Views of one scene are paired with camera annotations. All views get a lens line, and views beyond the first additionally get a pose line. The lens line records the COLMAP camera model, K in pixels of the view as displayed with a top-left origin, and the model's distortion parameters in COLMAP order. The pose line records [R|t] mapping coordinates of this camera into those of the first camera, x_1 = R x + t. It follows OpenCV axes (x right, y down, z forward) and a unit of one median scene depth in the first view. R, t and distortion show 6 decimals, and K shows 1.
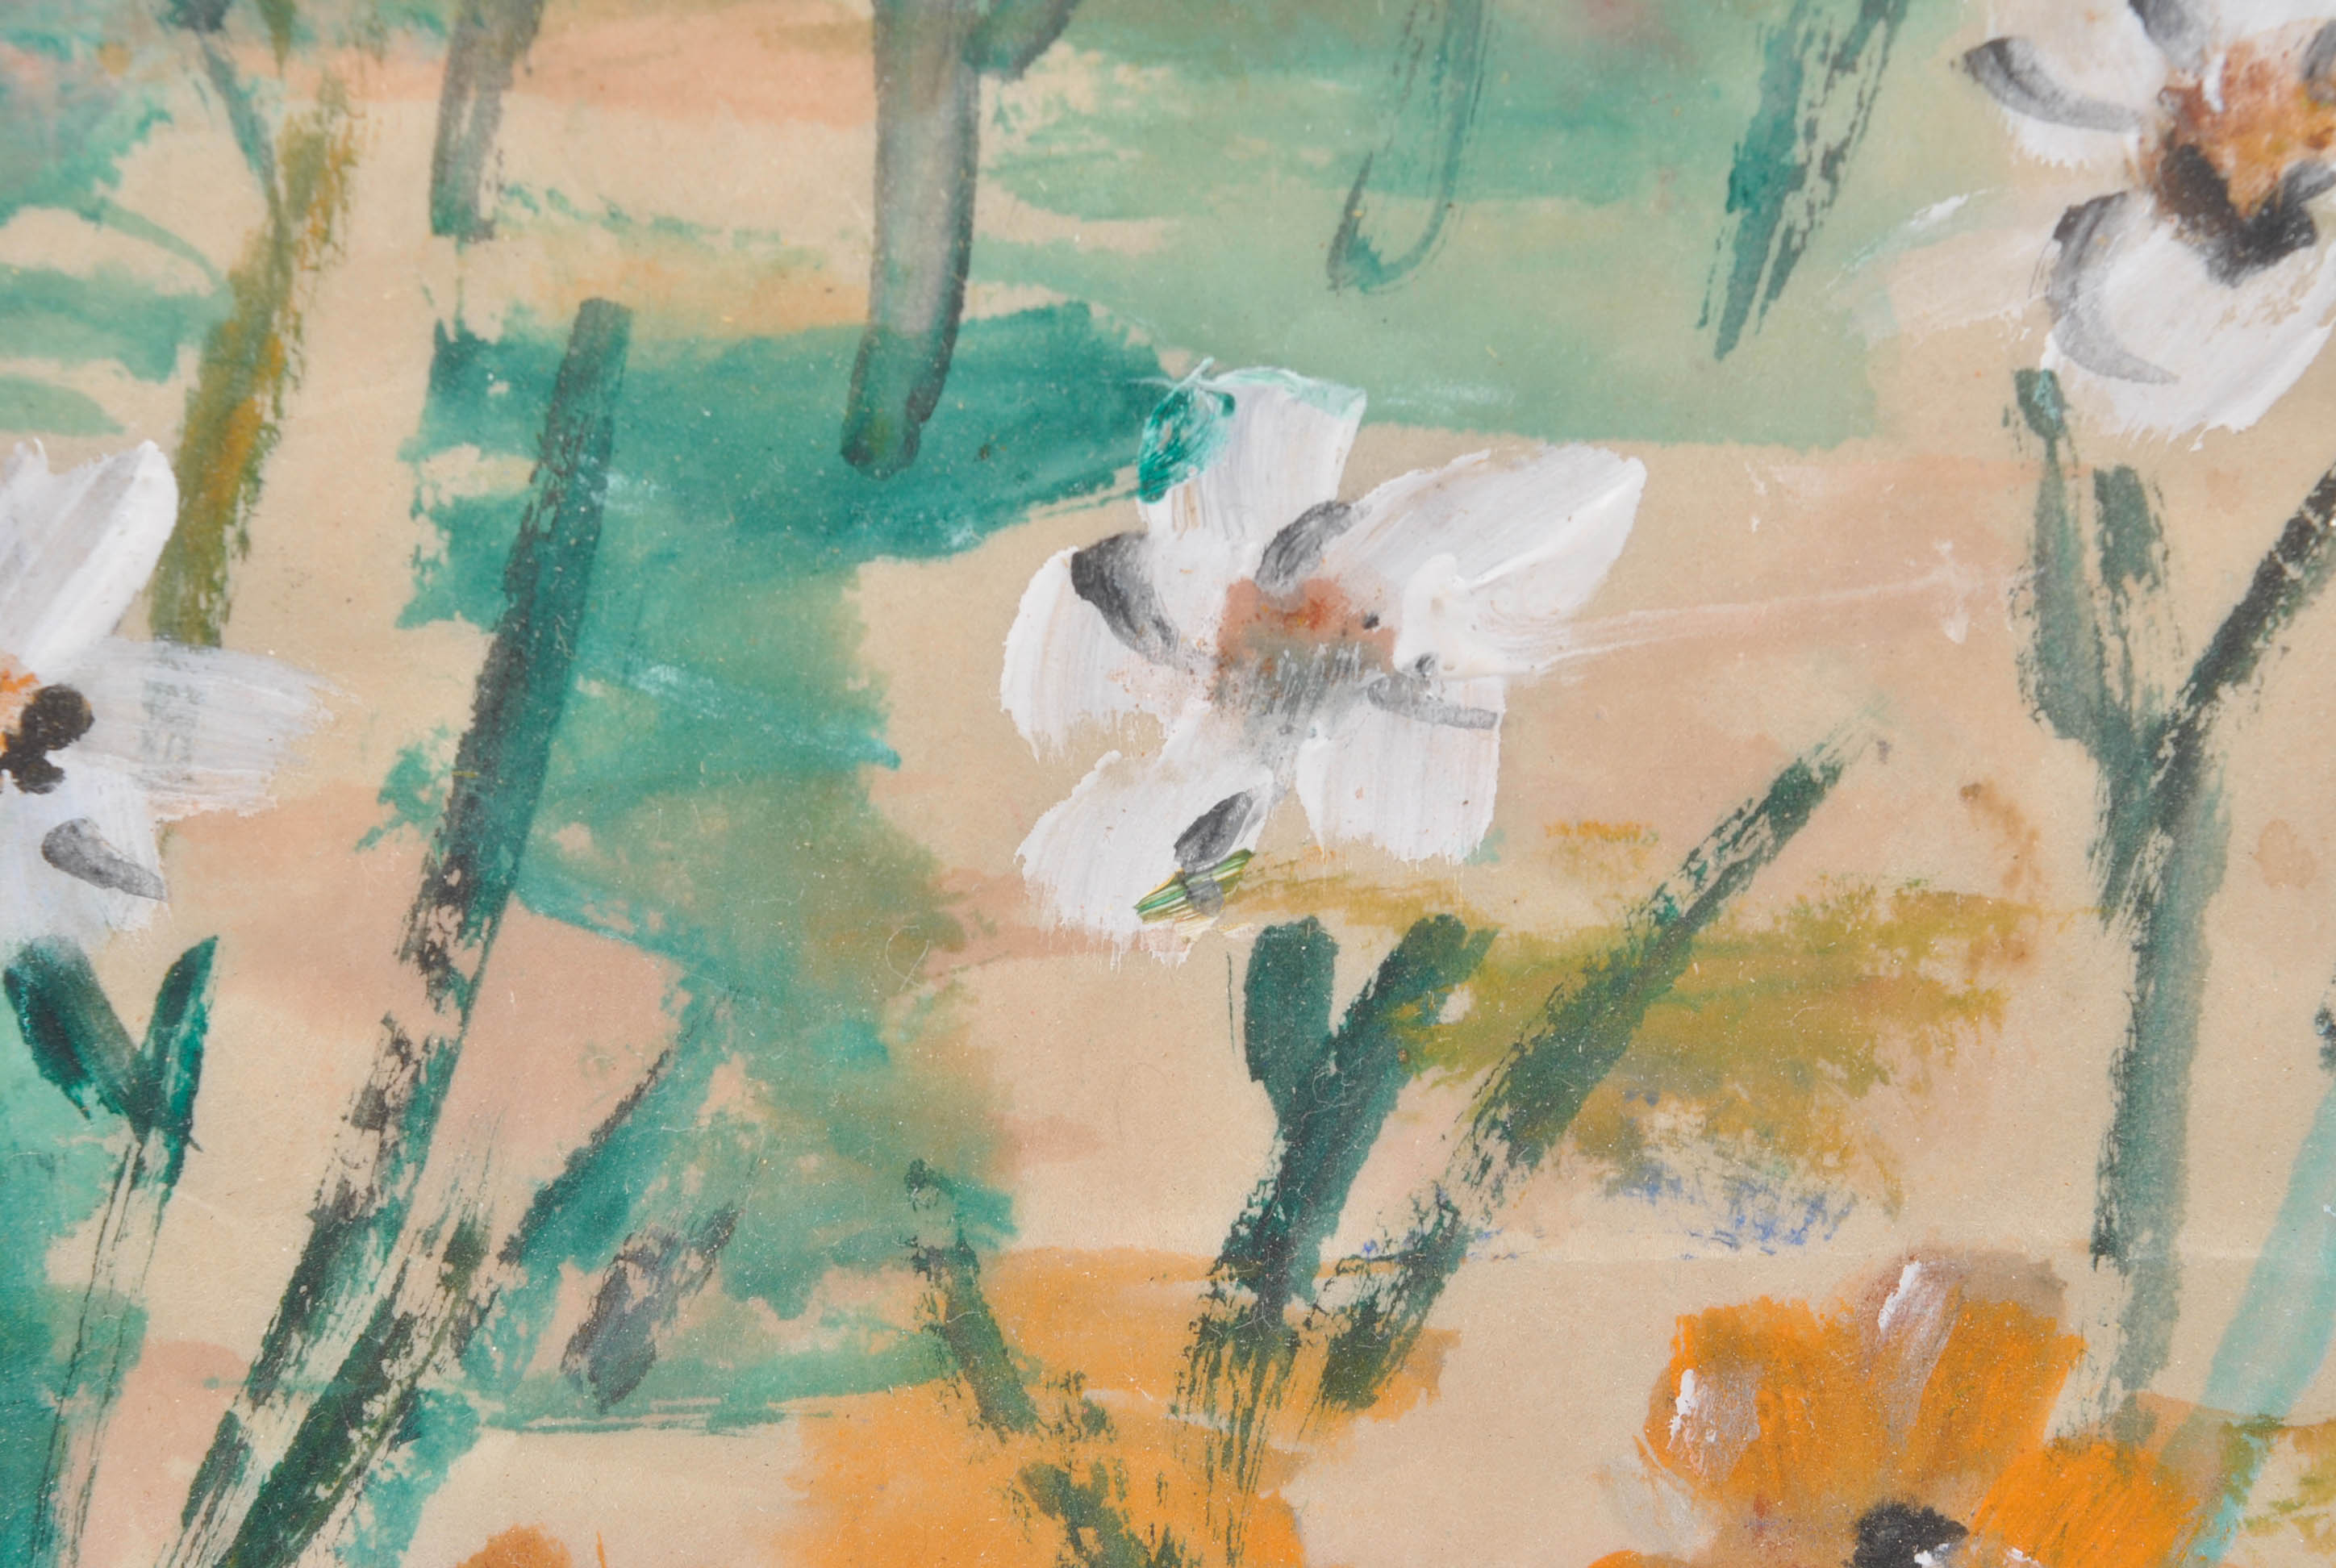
lens RADIAL K [[5265.4, 0, 1172.9], [0, 5265.4, 784.1], [0, 0, 1]] dist [0.070268, 0.000000]
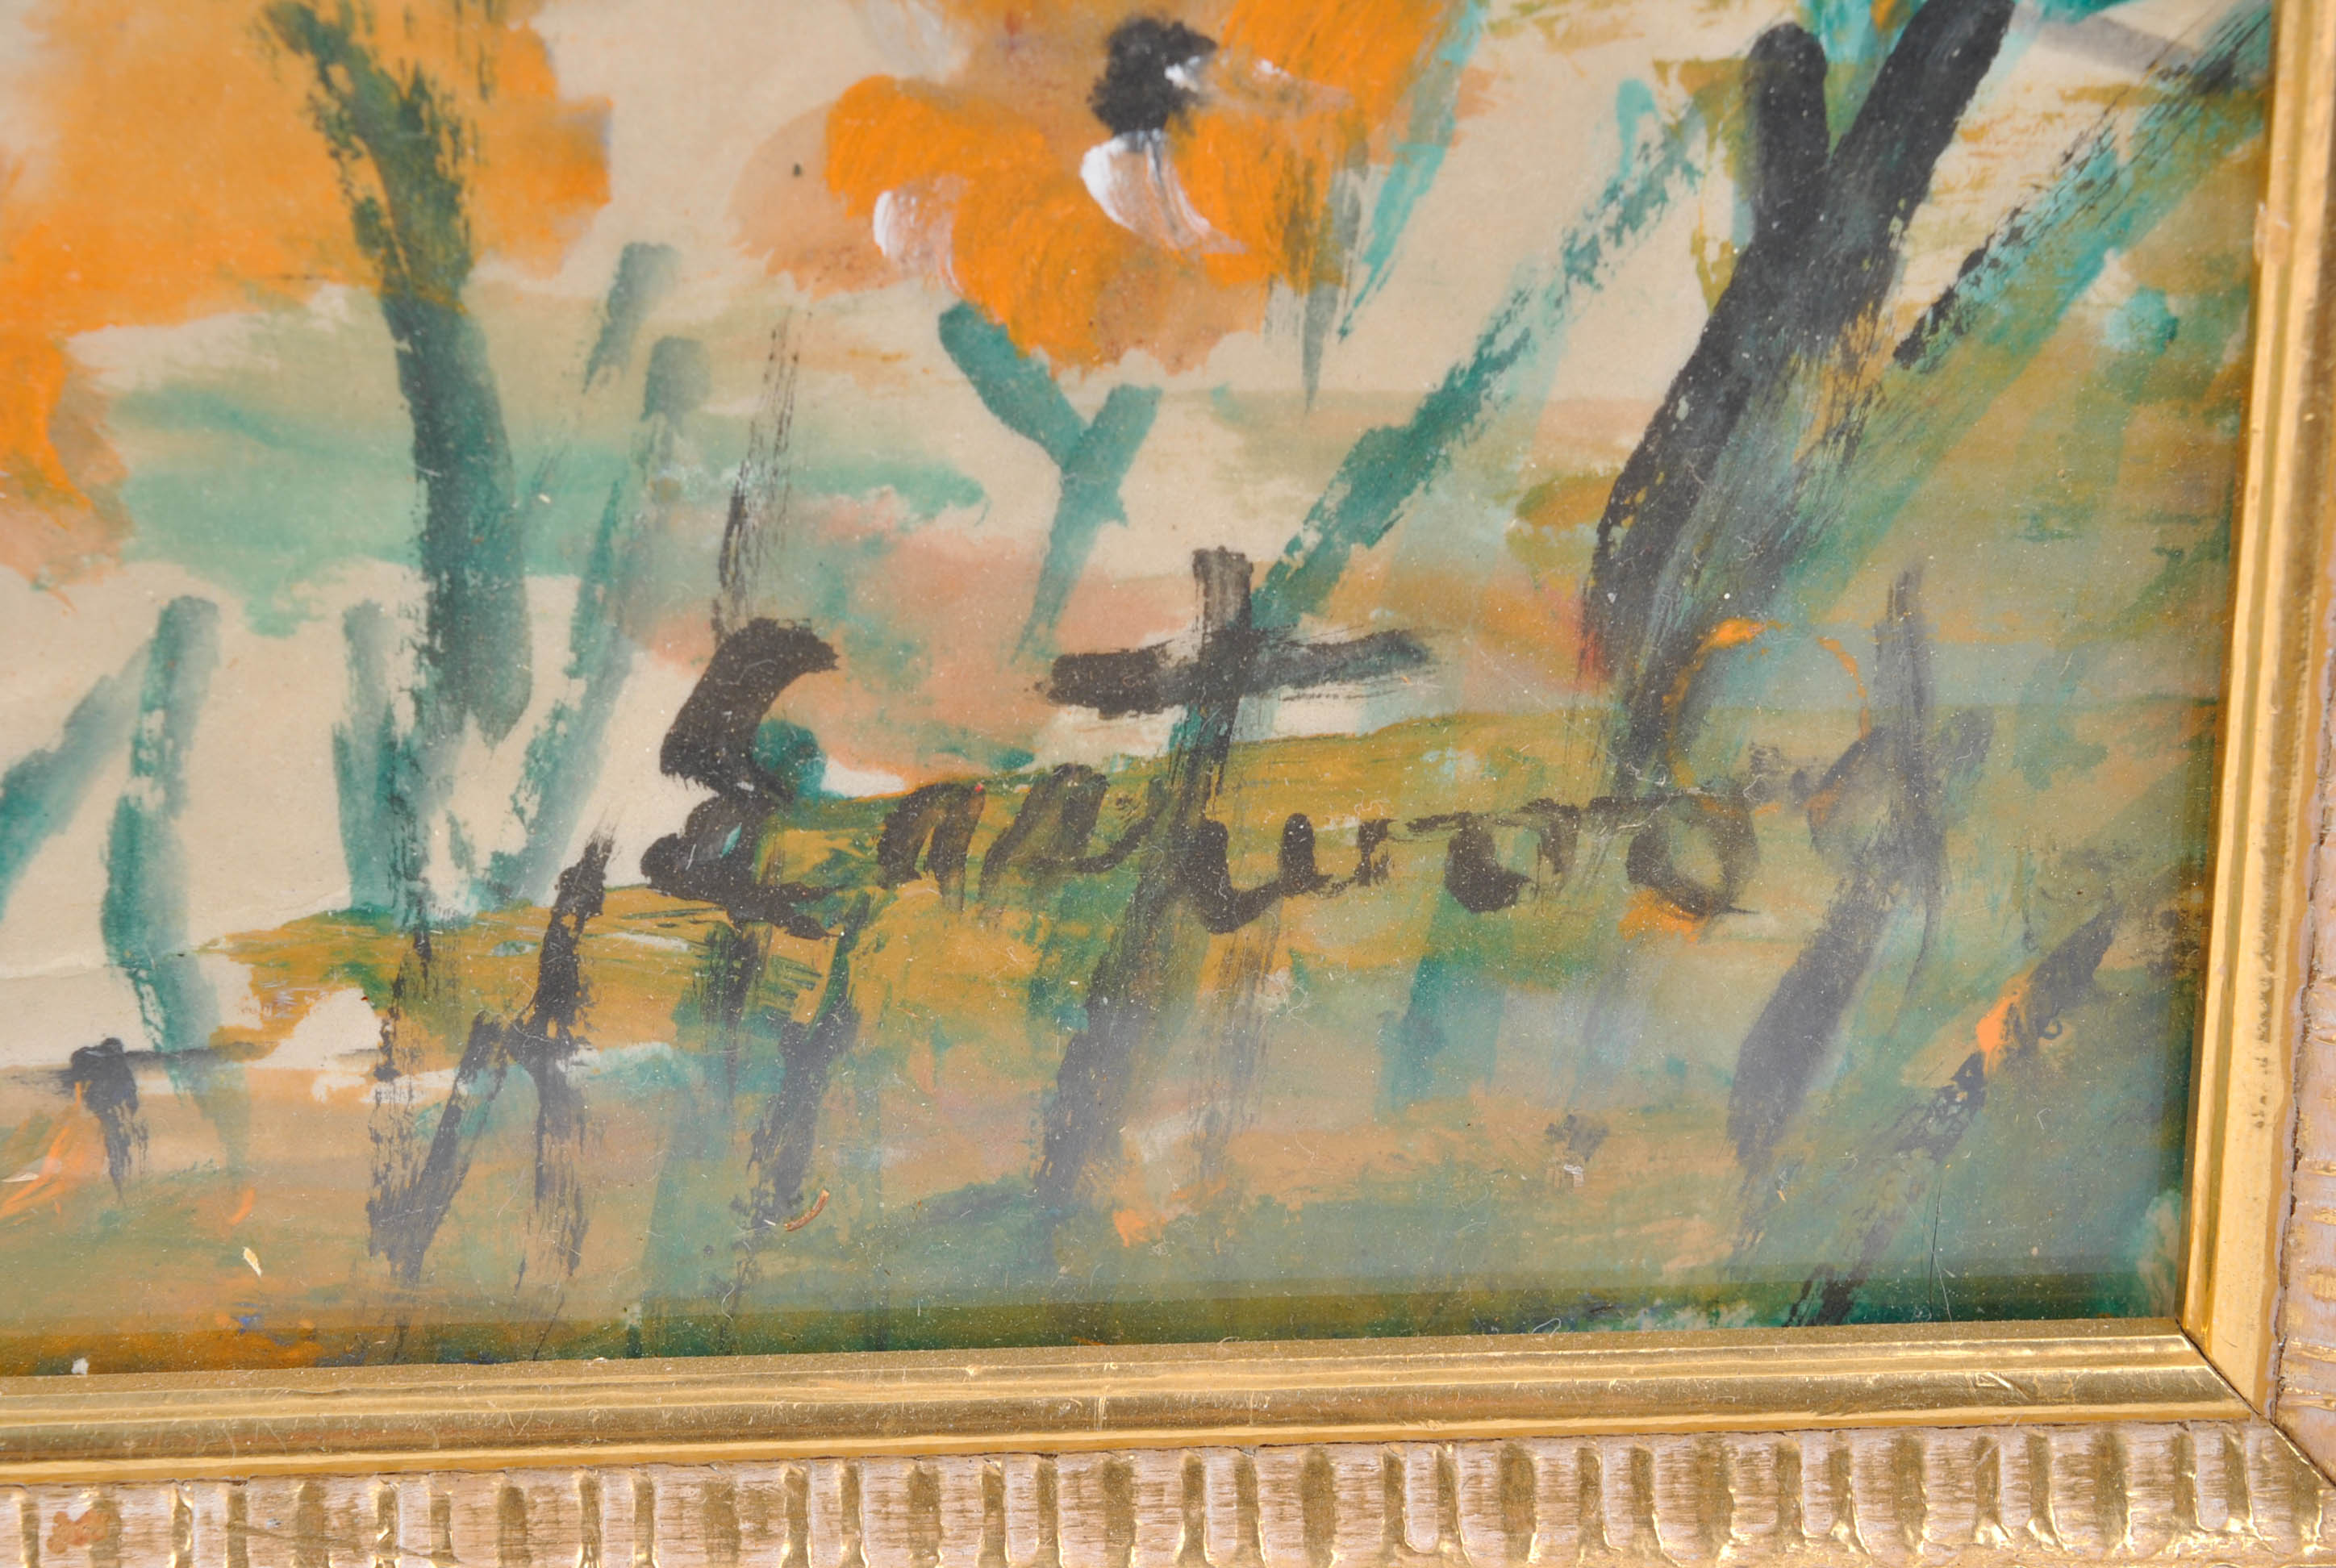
lens RADIAL K [[5265.4, 0, 1169.5], [0, 5265.4, 785.8], [0, 0, 1]] dist [0.070268, 0.000000]
pose [[0.996361, -0.036848, 0.076859, 0.060253], [0.025290, 0.988922, 0.146267, 0.137527], [-0.081398, -0.143791, 0.986255, -0.013495]]
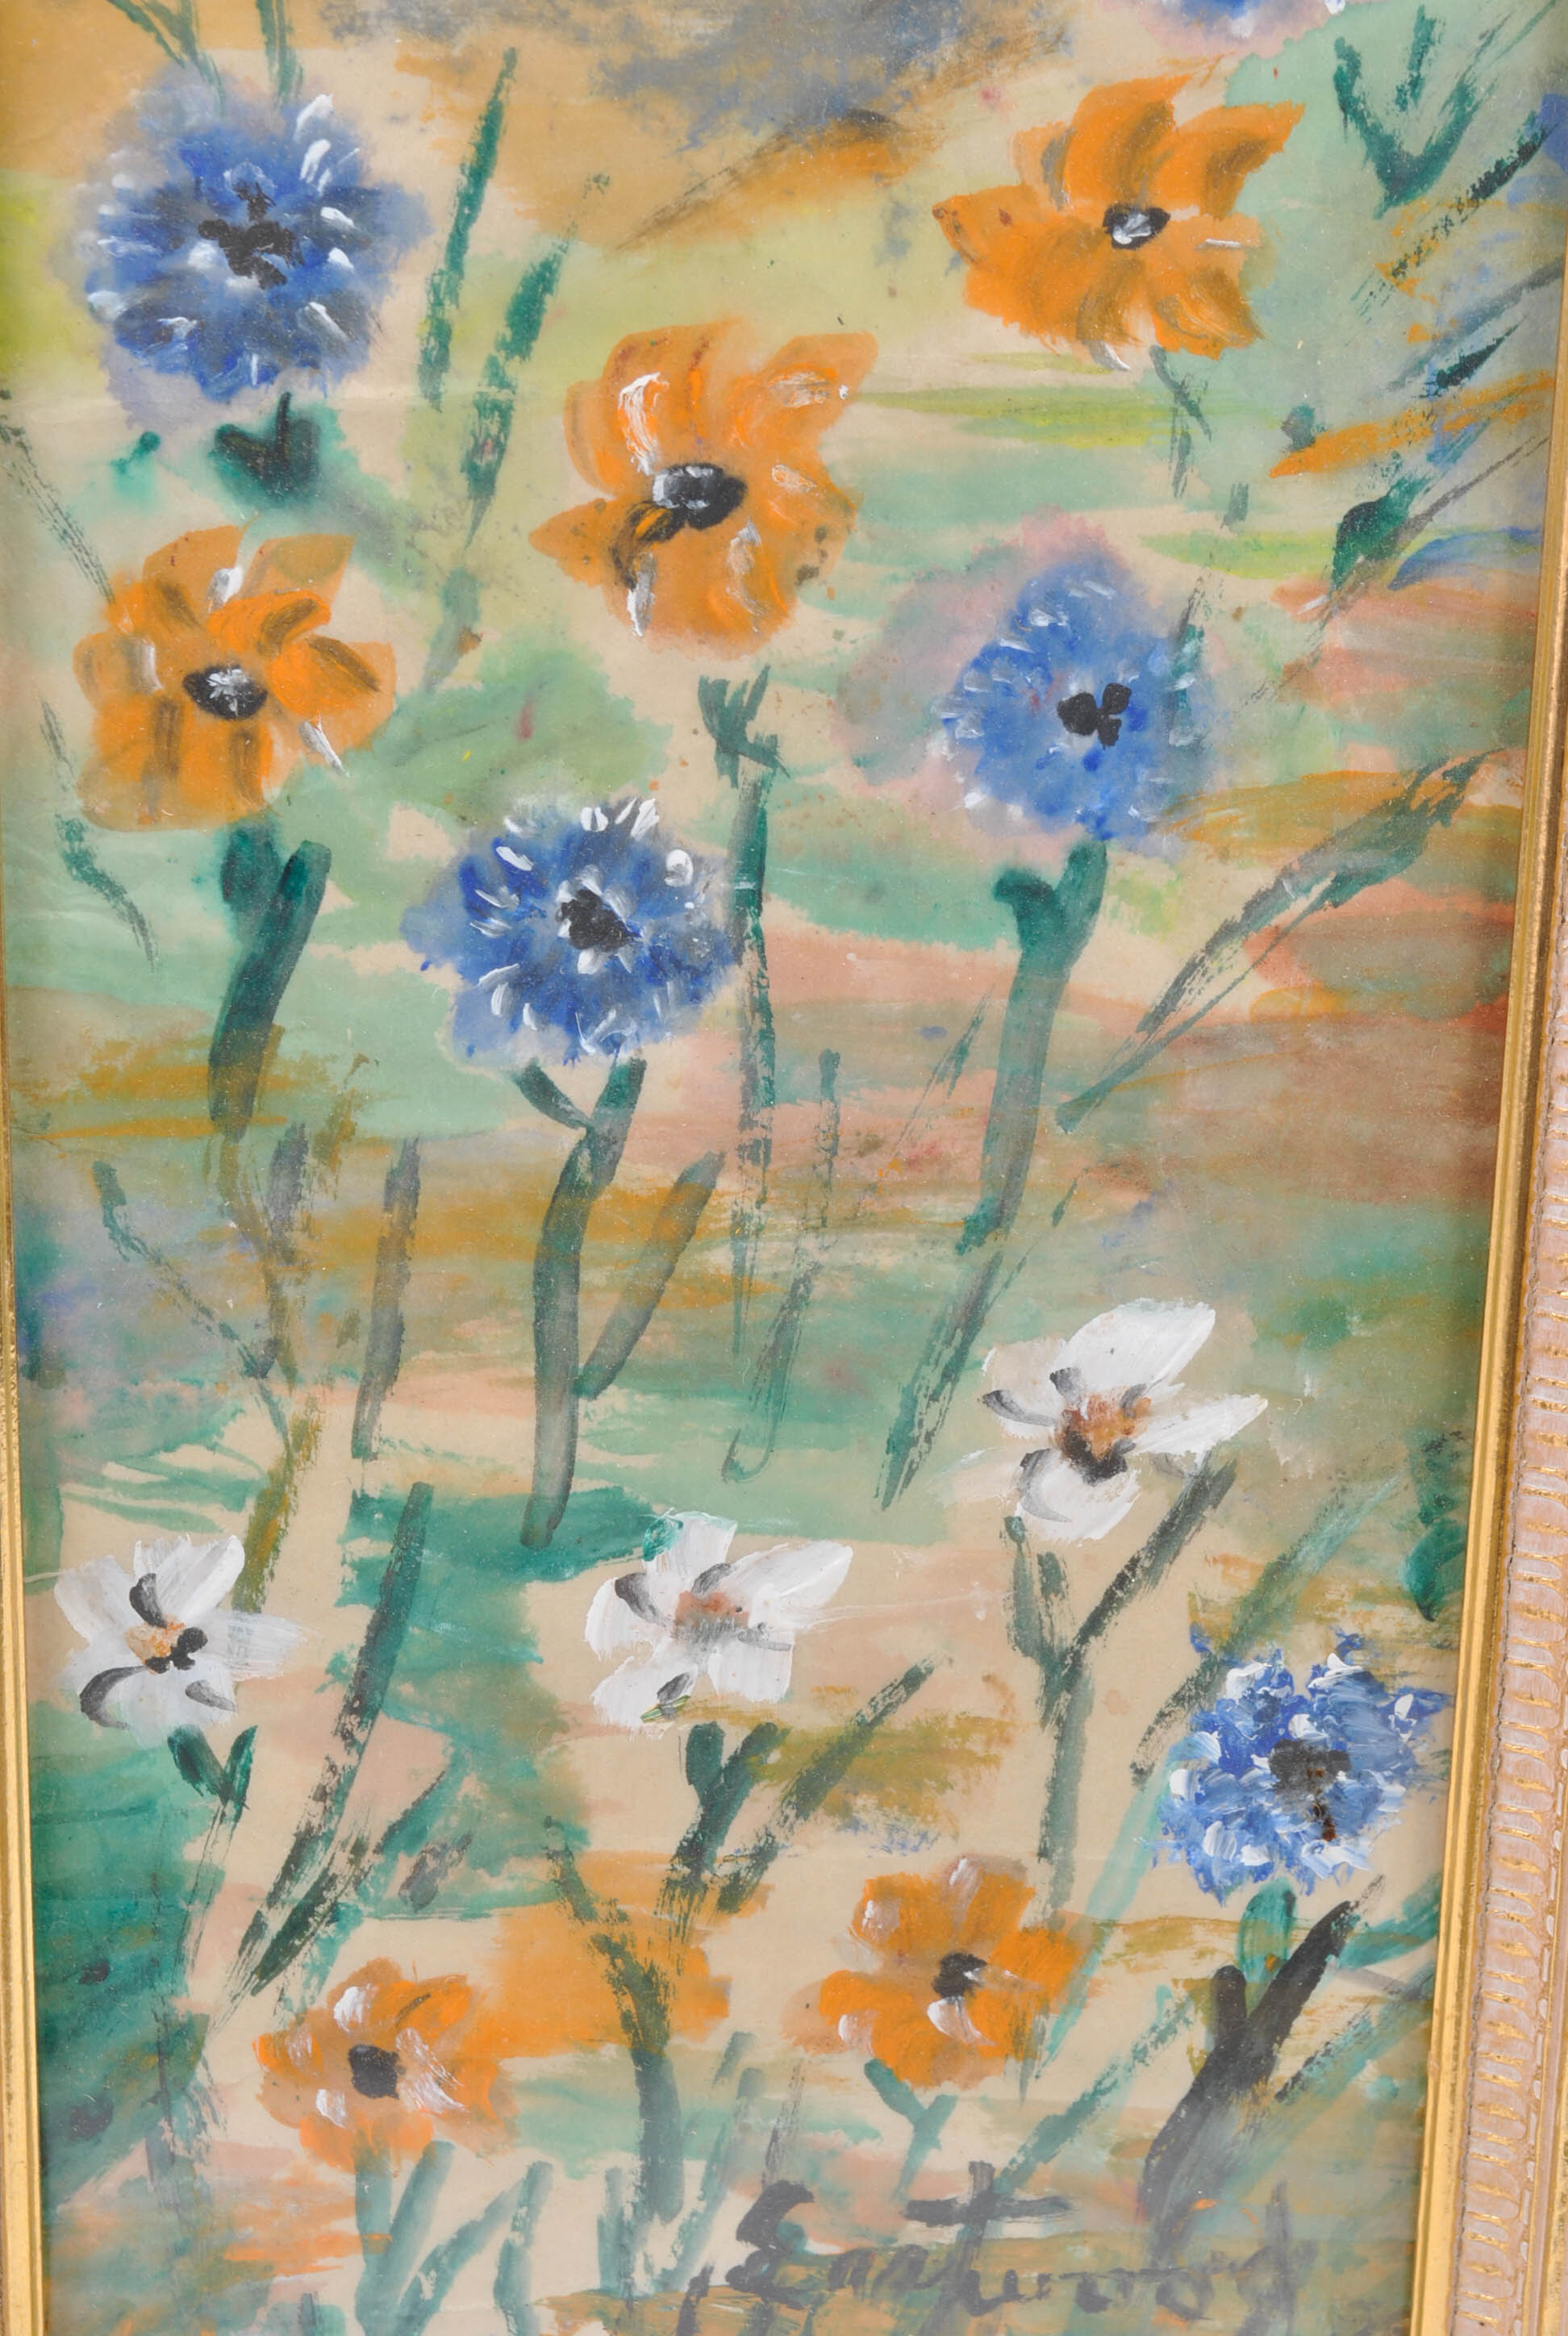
lens RADIAL K [[5265.4, 0, 787.2], [0, 5265.4, 1161.7], [0, 0, 1]] dist [0.070268, 0.000000]
pose [[0.999838, 0.009744, 0.015137, 0.020932], [-0.011797, 0.989777, 0.142133, -0.570514], [-0.013598, -0.142288, 0.989732, -1.343727]]
